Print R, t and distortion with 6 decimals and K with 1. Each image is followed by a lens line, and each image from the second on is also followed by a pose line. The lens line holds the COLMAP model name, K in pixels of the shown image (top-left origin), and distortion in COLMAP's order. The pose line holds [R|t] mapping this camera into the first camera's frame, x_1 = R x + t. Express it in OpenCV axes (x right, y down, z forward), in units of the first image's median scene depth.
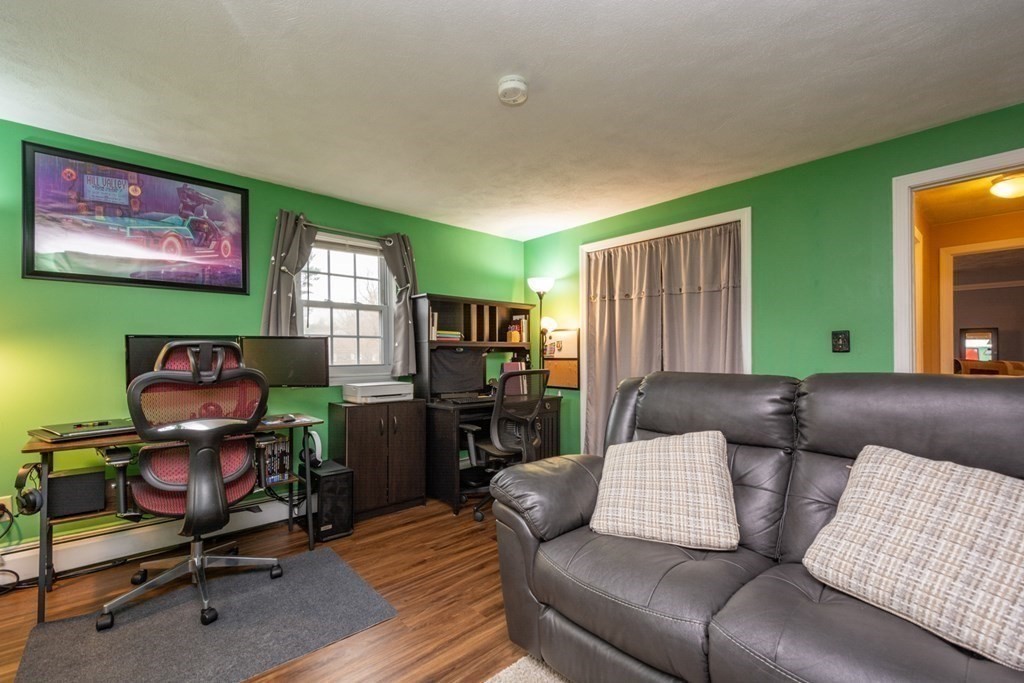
lens RADIAL K [[446.3, 0, 513.0], [0, 446.3, 348.3], [0, 0, 1]] dist [0.011148, -0.000561]
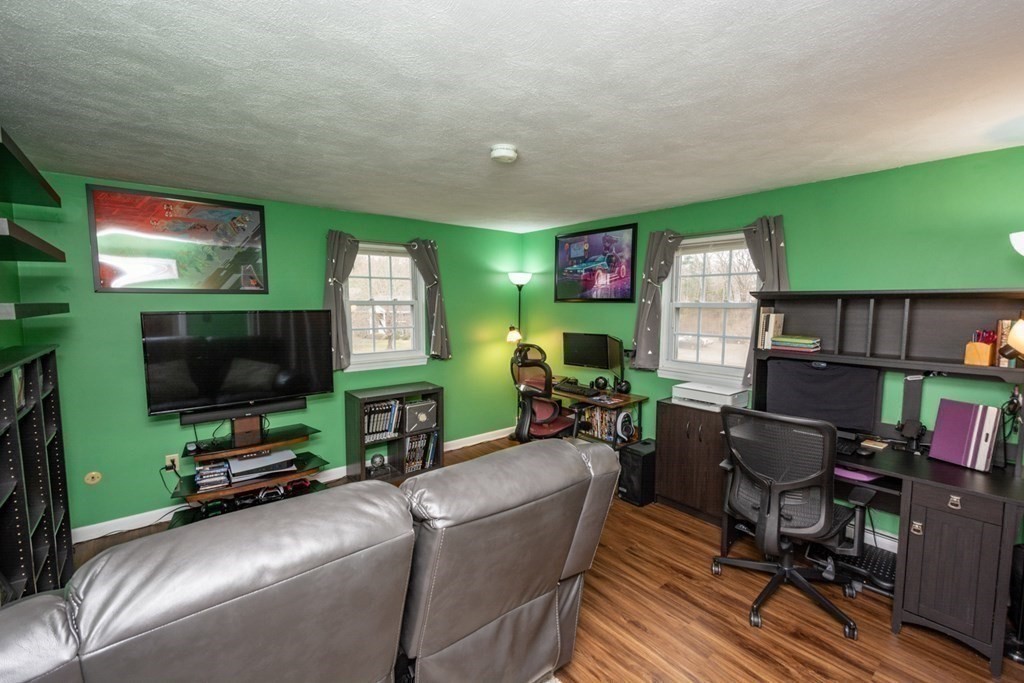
lens RADIAL K [[446.3, 0, 513.0], [0, 446.3, 348.3], [0, 0, 1]] dist [0.011148, -0.000561]
pose [[-0.051822, 0.105660, -0.993051, 0.790372], [0.007289, 0.994401, 0.105423, -0.130922], [0.998630, -0.001775, -0.052302, 0.721354]]
